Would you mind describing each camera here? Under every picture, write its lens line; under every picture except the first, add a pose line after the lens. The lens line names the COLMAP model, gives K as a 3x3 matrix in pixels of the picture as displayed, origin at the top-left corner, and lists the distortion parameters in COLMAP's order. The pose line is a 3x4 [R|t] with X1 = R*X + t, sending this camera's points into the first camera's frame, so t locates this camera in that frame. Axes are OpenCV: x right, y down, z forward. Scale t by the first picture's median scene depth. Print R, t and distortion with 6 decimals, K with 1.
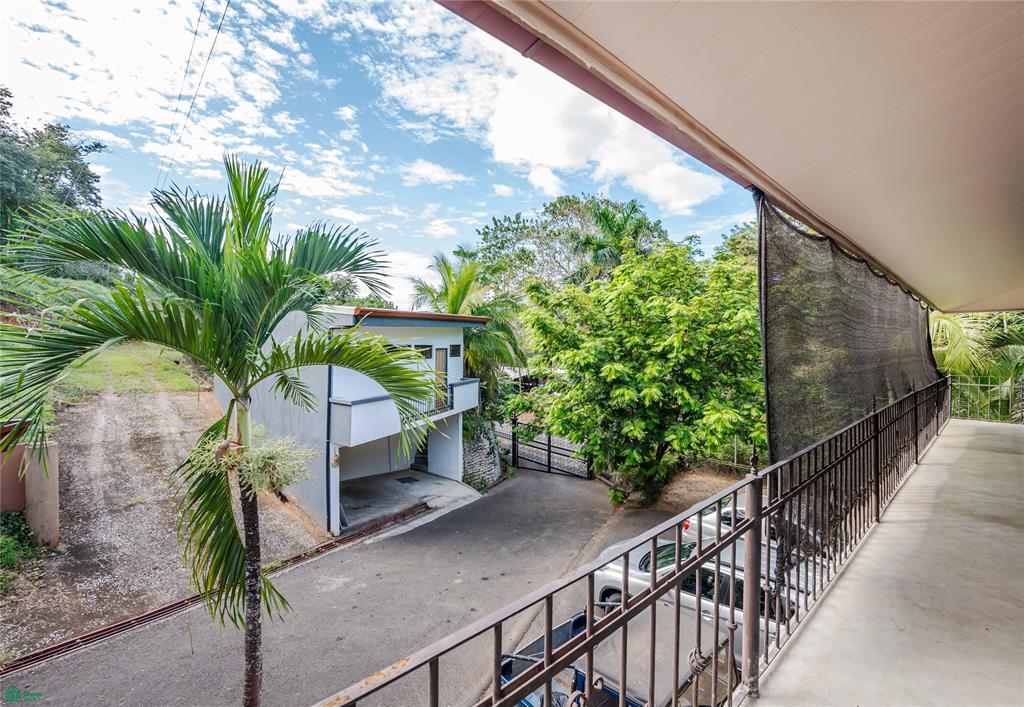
lens RADIAL K [[430.8, 0, 512.0], [0, 430.8, 353.5], [0, 0, 1]] dist [0.000887, 0.000170]
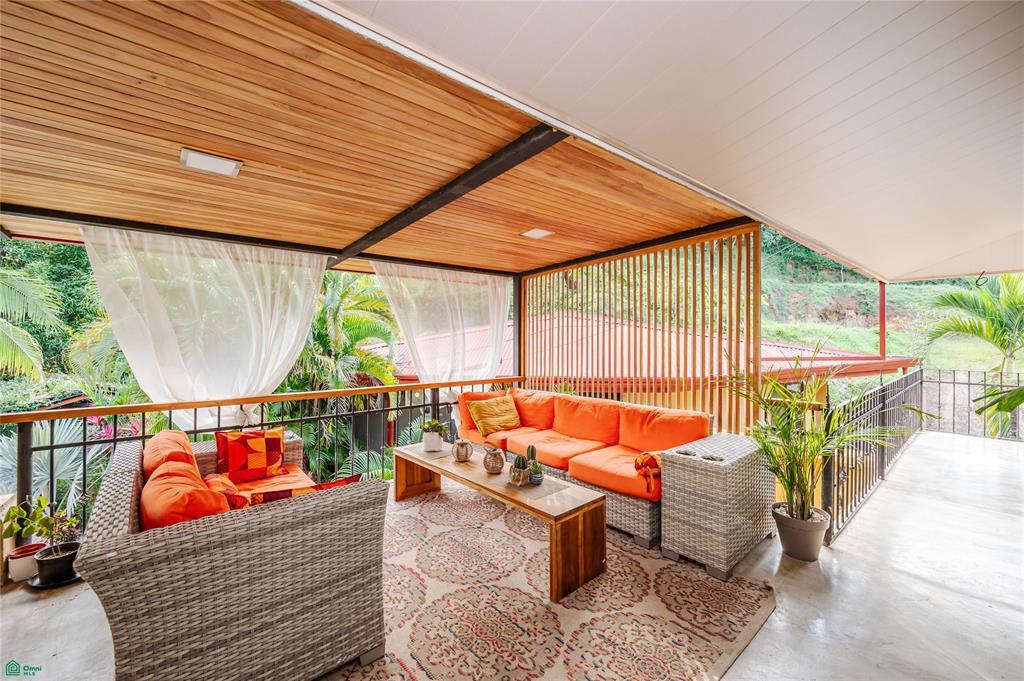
lens RADIAL K [[408.1, 0, 514.4], [0, 408.1, 336.6], [0, 0, 1]] dist [-0.000021, -0.000167]
pose [[-0.018927, -0.009730, -0.999774, 1.634705], [-0.017157, 0.999809, -0.009406, 0.059216], [0.999674, 0.016975, -0.019090, -1.641068]]
